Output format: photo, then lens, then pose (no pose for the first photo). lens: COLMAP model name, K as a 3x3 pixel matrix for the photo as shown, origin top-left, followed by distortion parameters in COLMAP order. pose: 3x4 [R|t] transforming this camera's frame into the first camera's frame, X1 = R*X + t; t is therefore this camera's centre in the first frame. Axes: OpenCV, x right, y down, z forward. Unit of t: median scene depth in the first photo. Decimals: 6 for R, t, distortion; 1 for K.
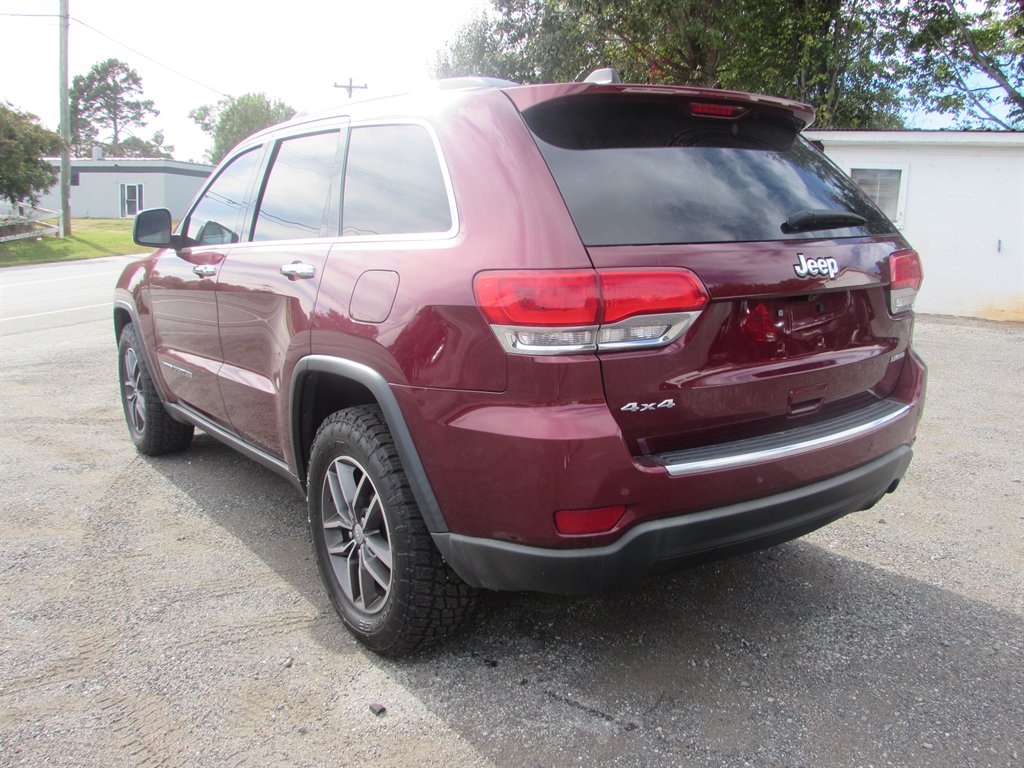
lens RADIAL K [[872.2, 0, 522.6], [0, 872.2, 457.6], [0, 0, 1]] dist [-0.061007, 0.015399]
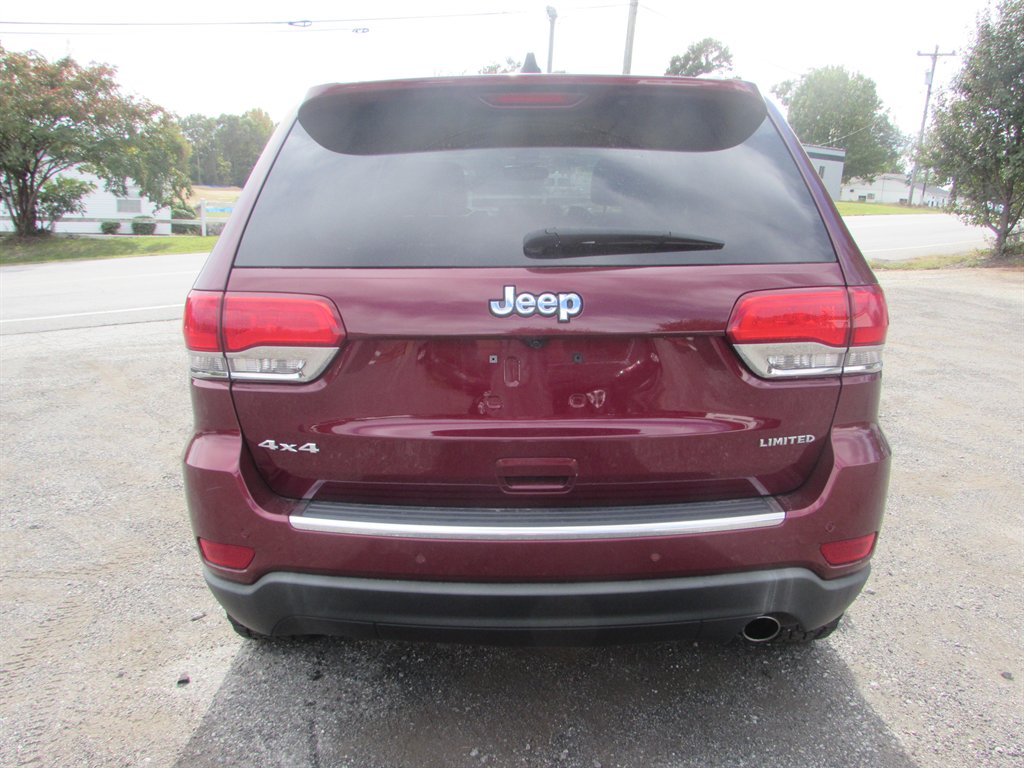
lens RADIAL K [[872.2, 0, 522.6], [0, 872.2, 457.6], [0, 0, 1]] dist [-0.061007, 0.015399]
pose [[0.803818, 0.180333, -0.566884, 0.683222], [-0.164553, 0.983165, 0.079428, -0.128159], [0.571664, 0.029437, 0.819960, 0.324551]]
